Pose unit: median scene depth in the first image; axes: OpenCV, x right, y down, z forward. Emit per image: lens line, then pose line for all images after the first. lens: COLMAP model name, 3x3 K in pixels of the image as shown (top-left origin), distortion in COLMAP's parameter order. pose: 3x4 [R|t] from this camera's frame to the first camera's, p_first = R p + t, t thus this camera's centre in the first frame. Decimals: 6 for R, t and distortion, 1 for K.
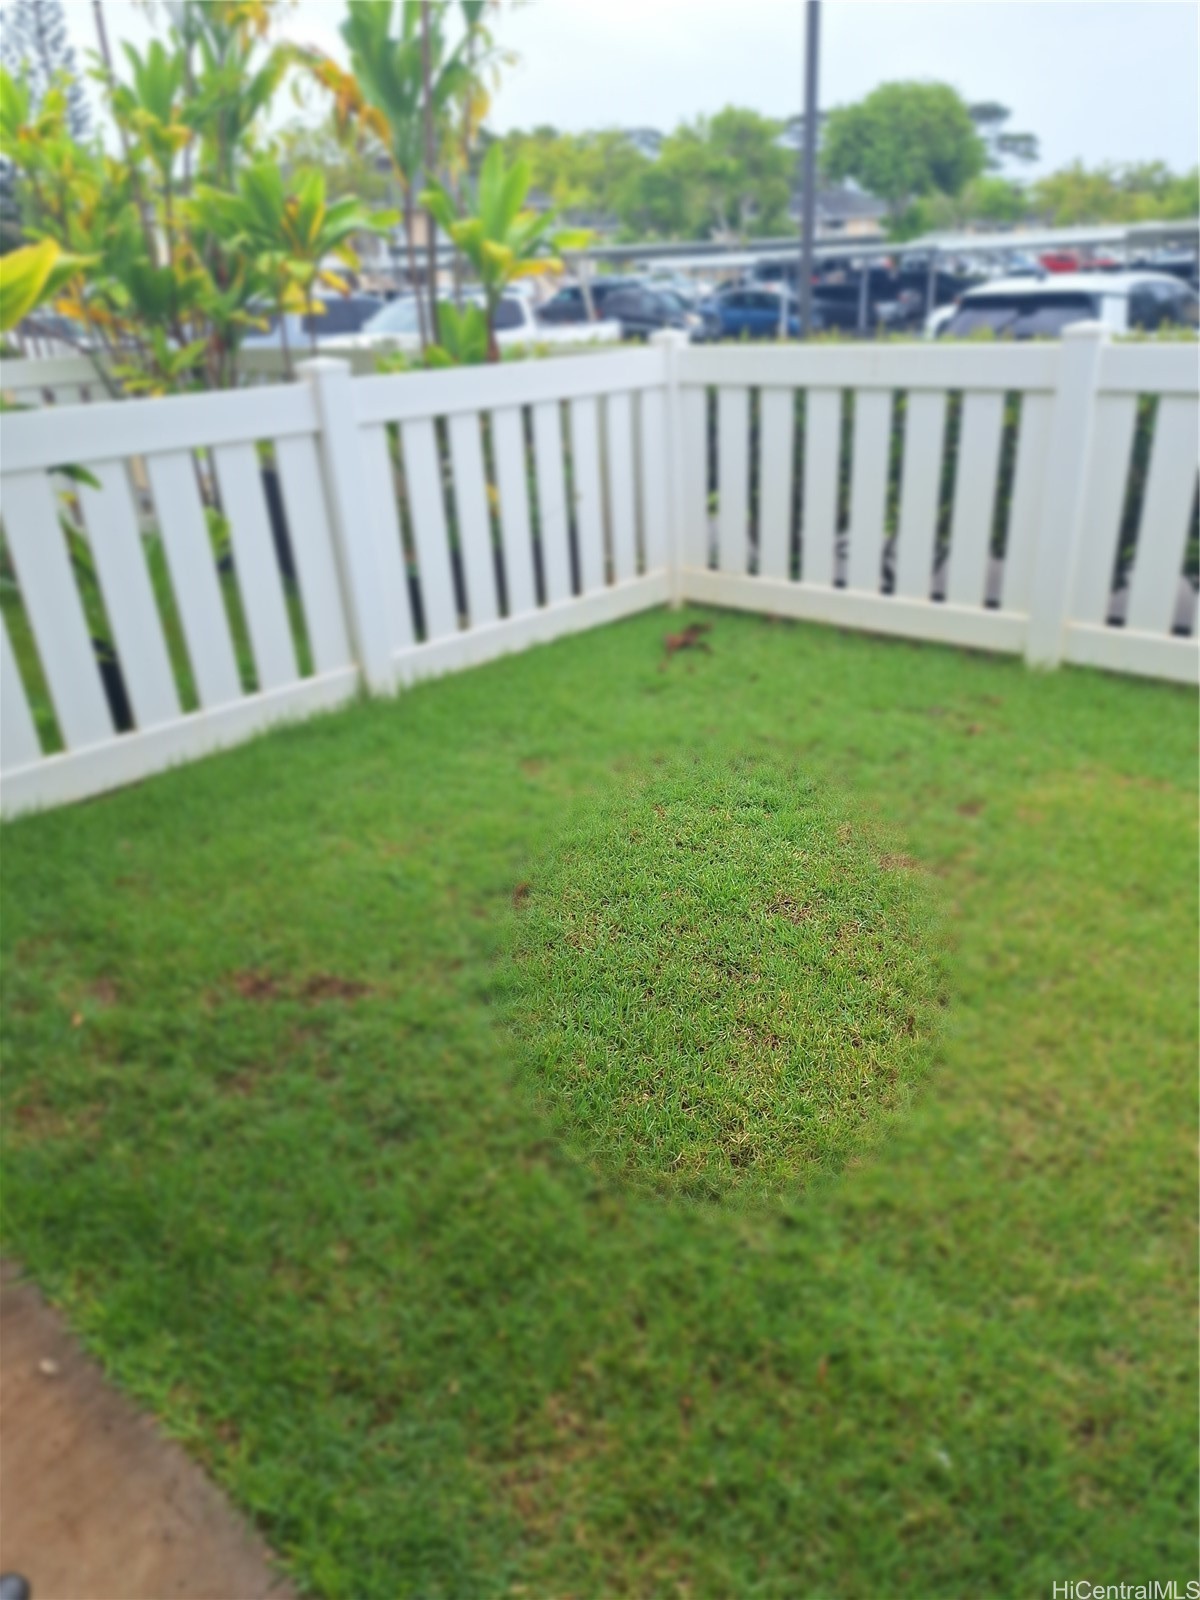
lens RADIAL K [[1103.3, 0, 595.8], [0, 1103.3, 798.5], [0, 0, 1]] dist [-0.002167, 0.000447]
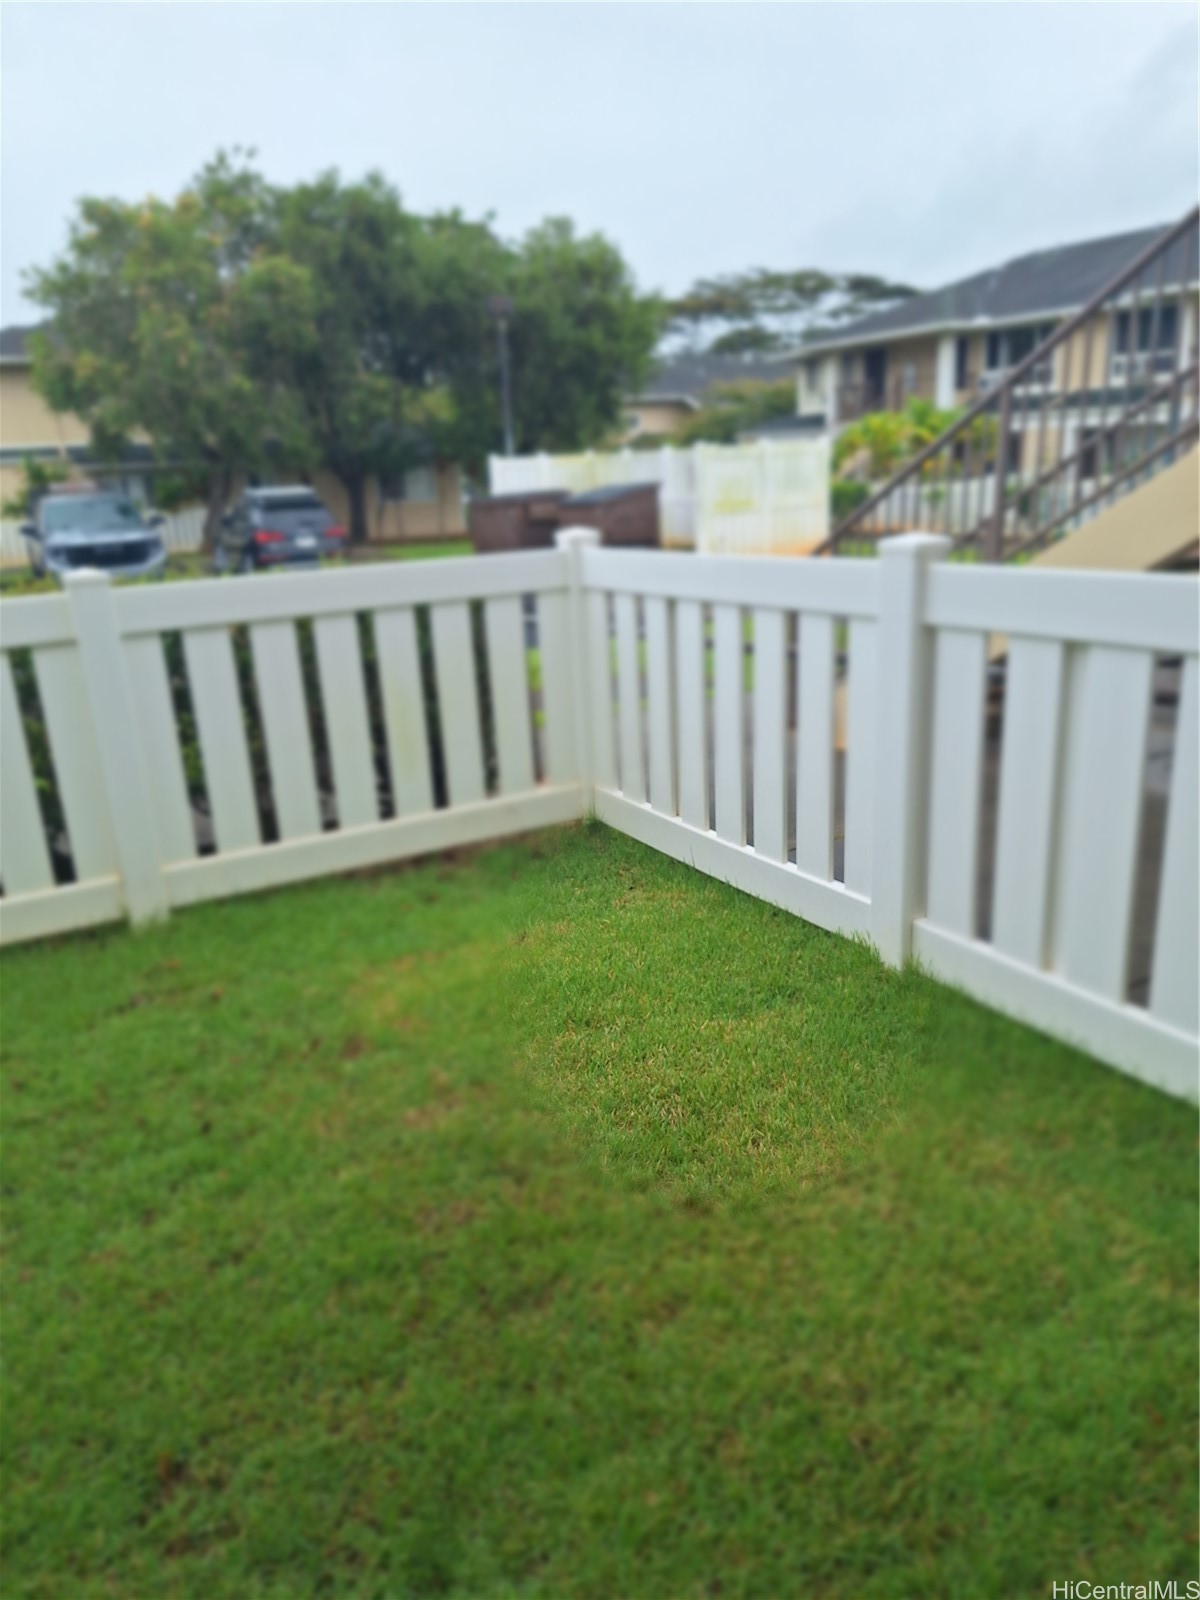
lens RADIAL K [[1103.3, 0, 595.8], [0, 1103.3, 798.5], [0, 0, 1]] dist [-0.002167, 0.000447]
pose [[0.333258, -0.232507, 0.913717, -0.338874], [0.435650, 0.897431, 0.069469, -0.136688], [-0.836151, 0.374910, 0.400368, 0.342694]]
